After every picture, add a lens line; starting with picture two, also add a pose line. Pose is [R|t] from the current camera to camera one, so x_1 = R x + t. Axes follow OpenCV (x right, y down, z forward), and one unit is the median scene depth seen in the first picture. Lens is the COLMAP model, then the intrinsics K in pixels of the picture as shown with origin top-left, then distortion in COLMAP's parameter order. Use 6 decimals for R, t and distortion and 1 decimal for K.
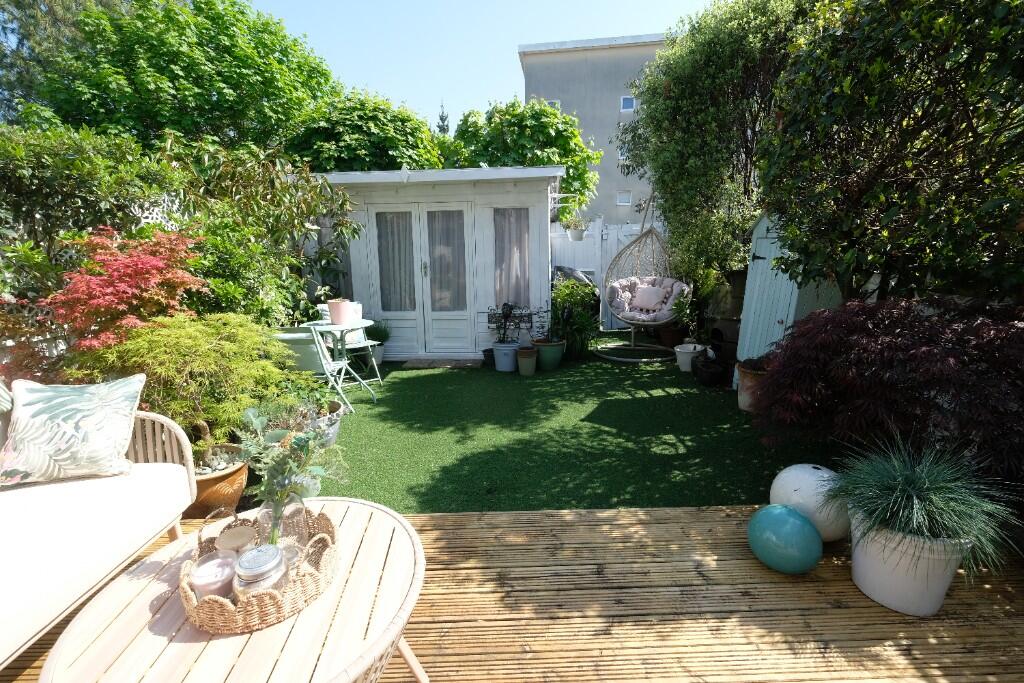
lens RADIAL K [[446.1, 0, 512.0], [0, 446.1, 334.2], [0, 0, 1]] dist [-0.001508, 0.000129]
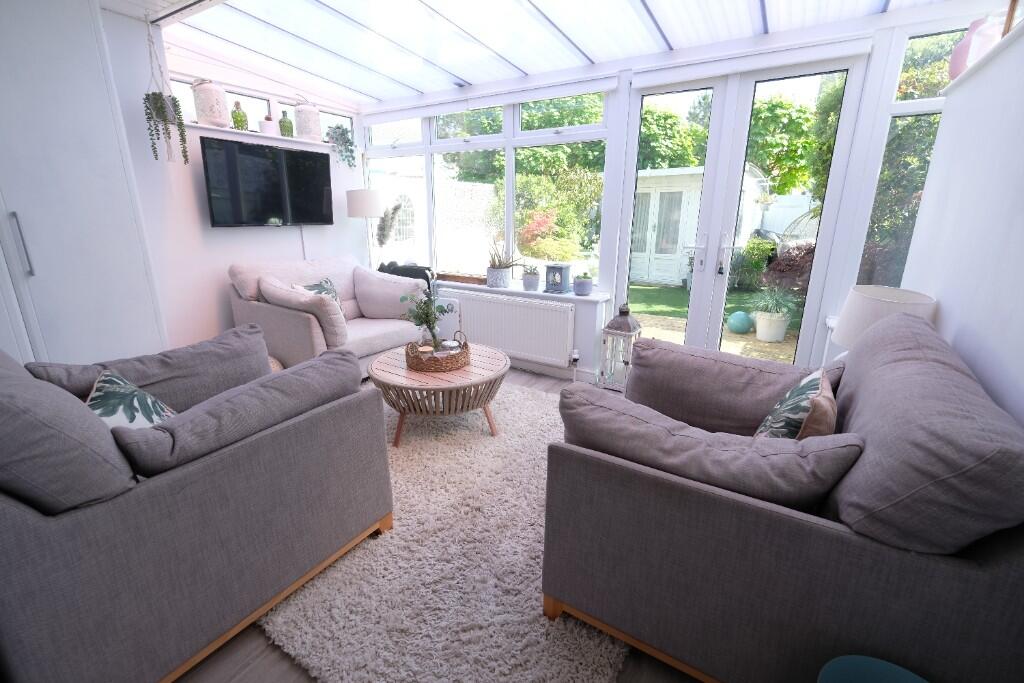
lens RADIAL K [[446.1, 0, 512.0], [0, 446.1, 334.2], [0, 0, 1]] dist [-0.001508, 0.000129]
pose [[0.839040, 0.155356, -0.521417, 0.293227], [-0.112677, 0.987206, 0.112824, 0.121488], [0.532274, -0.035912, 0.845810, -0.717816]]
